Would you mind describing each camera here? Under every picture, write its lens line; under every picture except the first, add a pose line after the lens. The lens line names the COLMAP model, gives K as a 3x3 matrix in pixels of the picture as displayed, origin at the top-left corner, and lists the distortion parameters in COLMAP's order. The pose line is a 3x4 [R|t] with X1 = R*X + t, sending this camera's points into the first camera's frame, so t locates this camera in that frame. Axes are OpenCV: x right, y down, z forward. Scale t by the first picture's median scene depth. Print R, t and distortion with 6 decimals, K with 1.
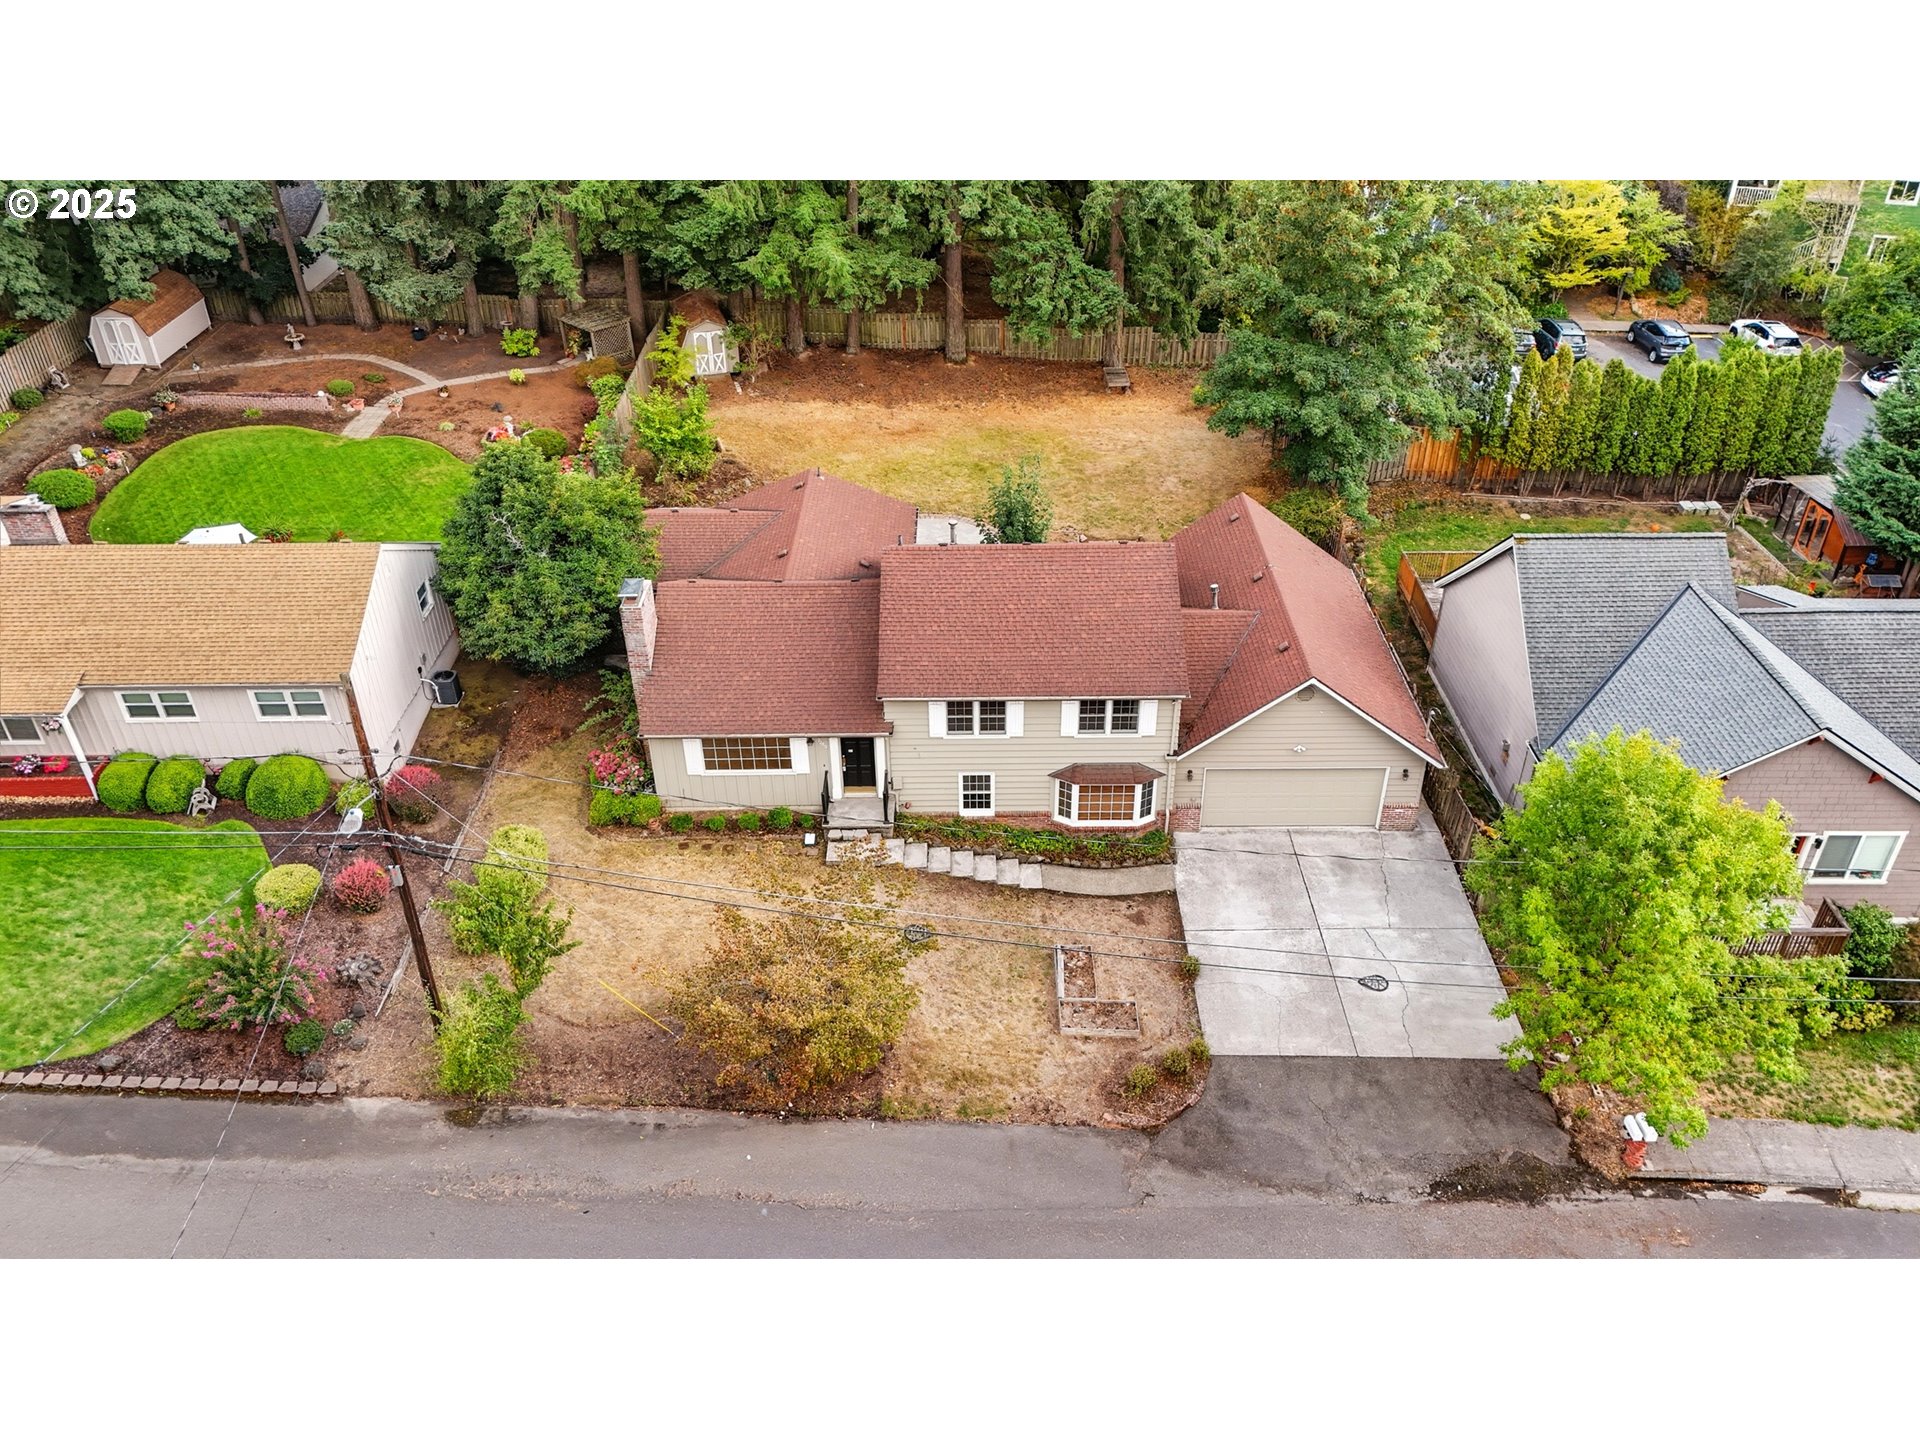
lens RADIAL K [[1409.6, 0, 966.4], [0, 1409.6, 717.5], [0, 0, 1]] dist [0.067103, -0.056448]
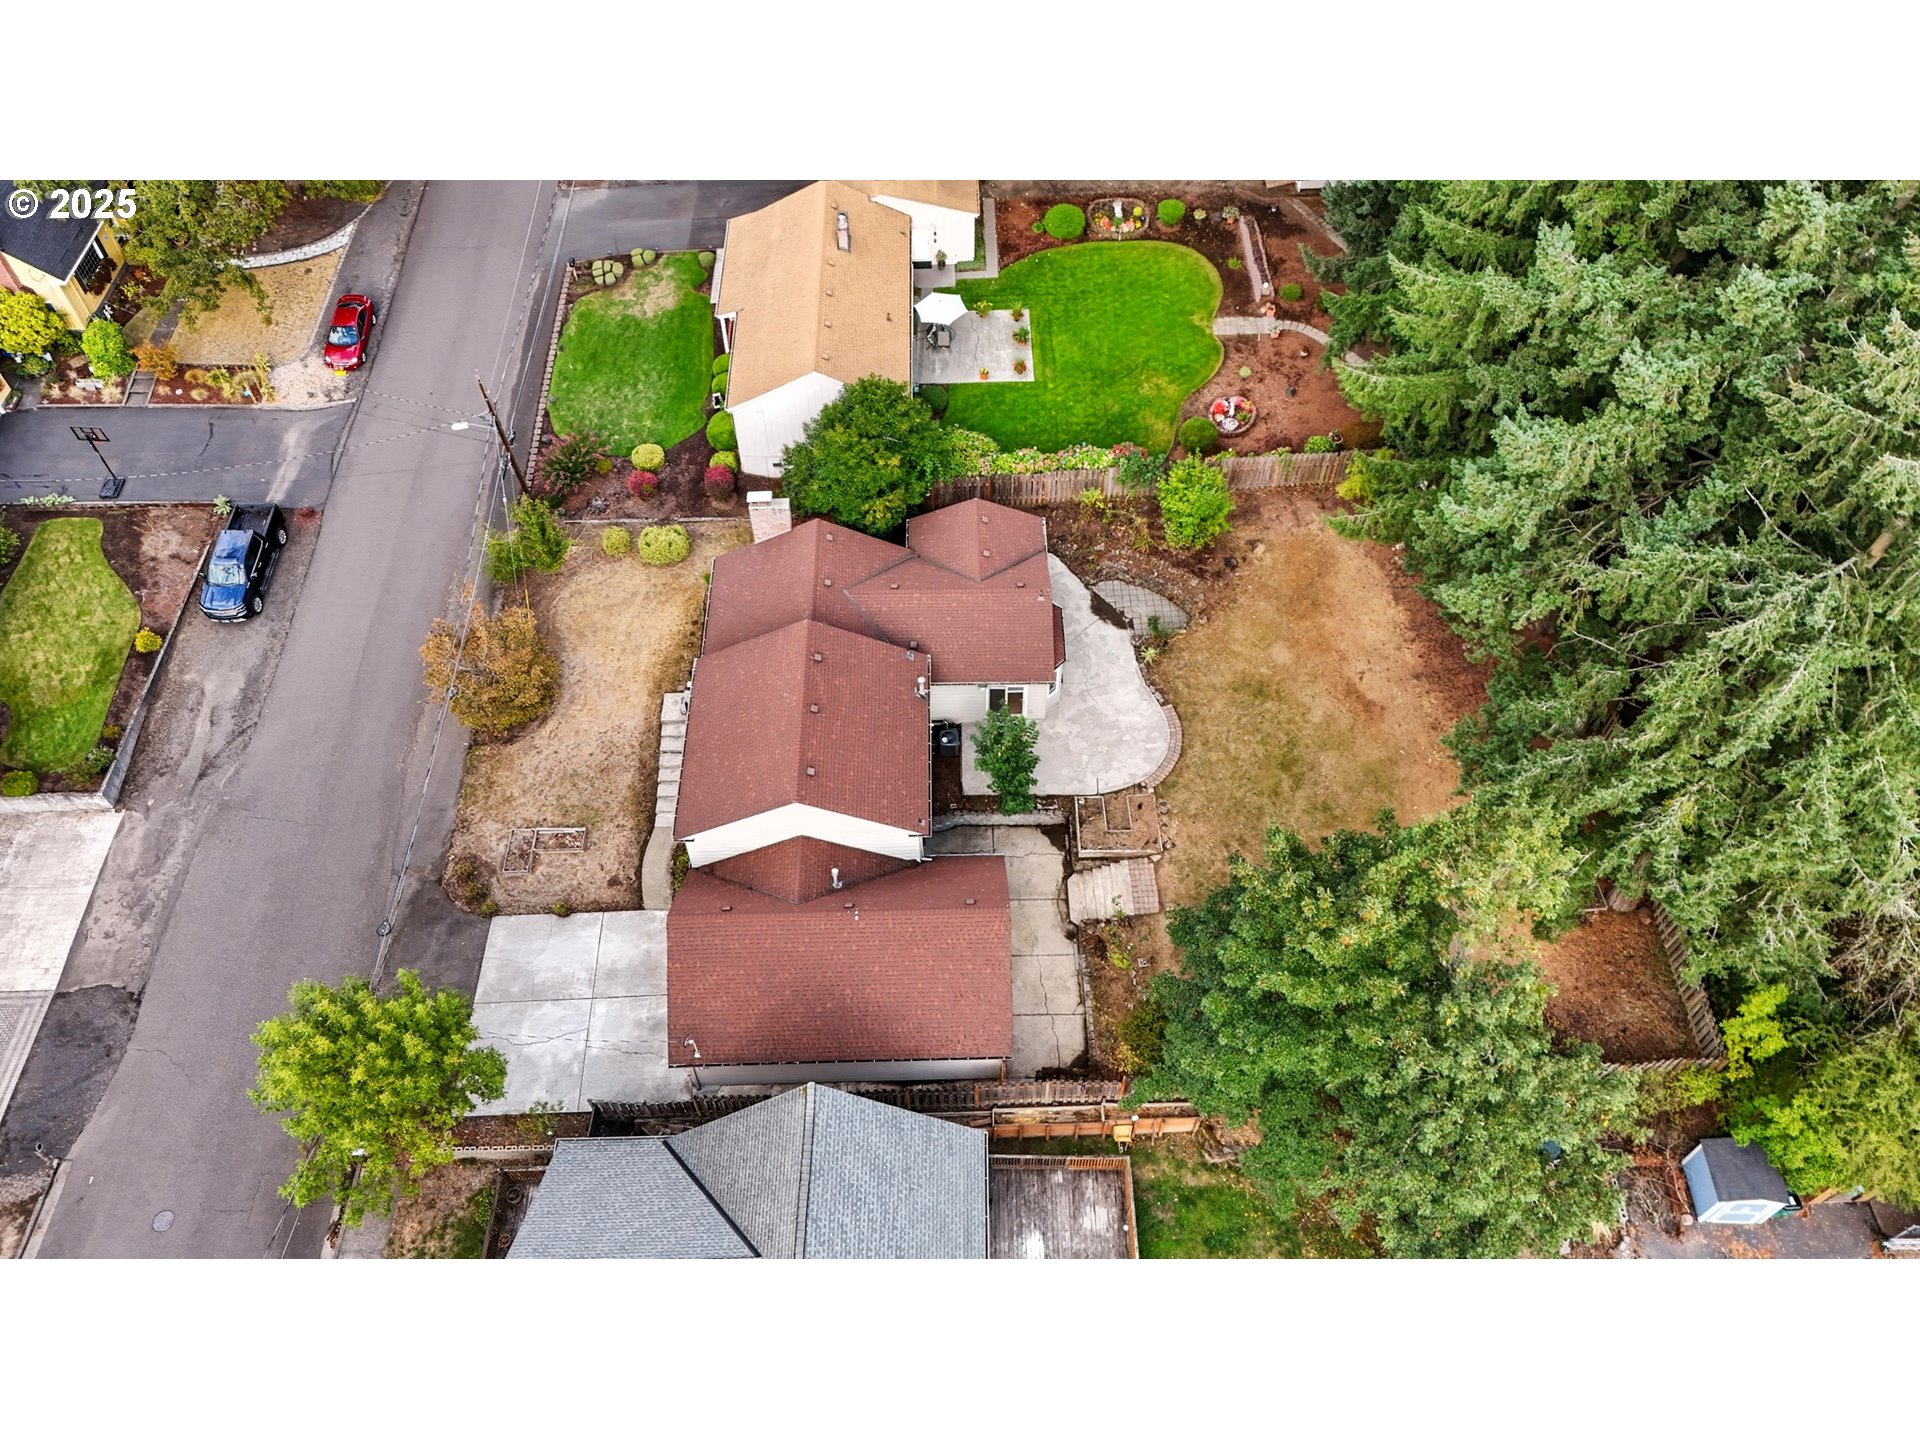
lens RADIAL K [[1400.6, 0, 964.3], [0, 1400.6, 718.6], [0, 0, 1]] dist [0.098128, -0.132055]
pose [[0.019360, 0.801578, -0.597576, 0.801470], [-0.550872, 0.507336, 0.662684, -1.024858], [0.834365, 0.316358, 0.451389, 0.556754]]
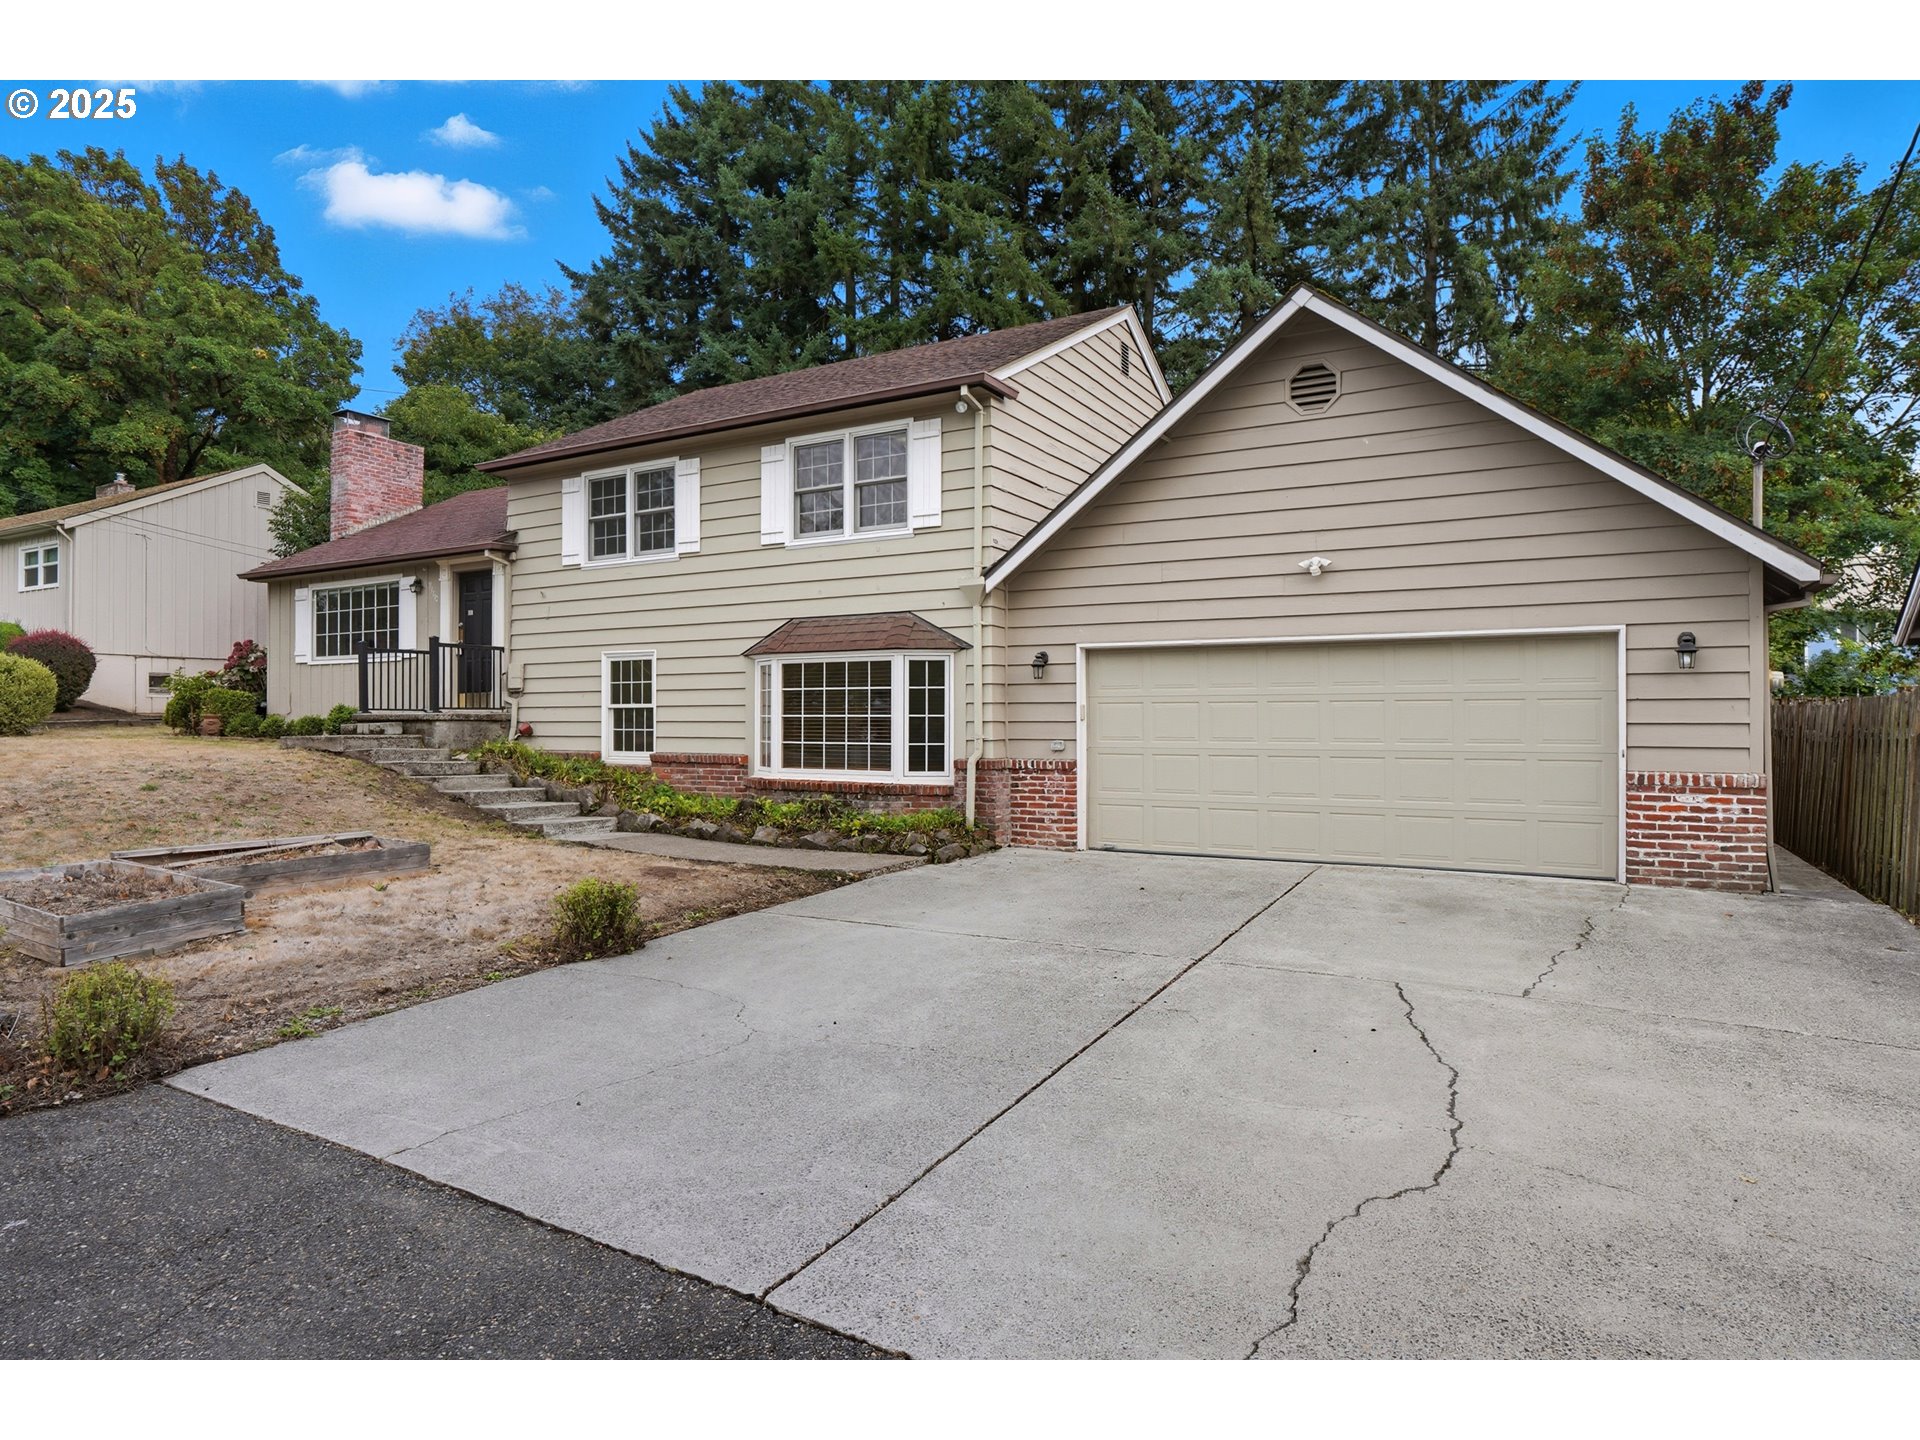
lens RADIAL K [[1082.9, 0, 955.8], [0, 1082.9, 713.7], [0, 0, 1]] dist [-0.042742, 0.032324]
pose [[0.869836, 0.010128, -0.493237, 0.282429], [-0.281865, 0.830743, -0.480018, 0.199245], [0.404891, 0.556563, 0.725465, 0.772702]]
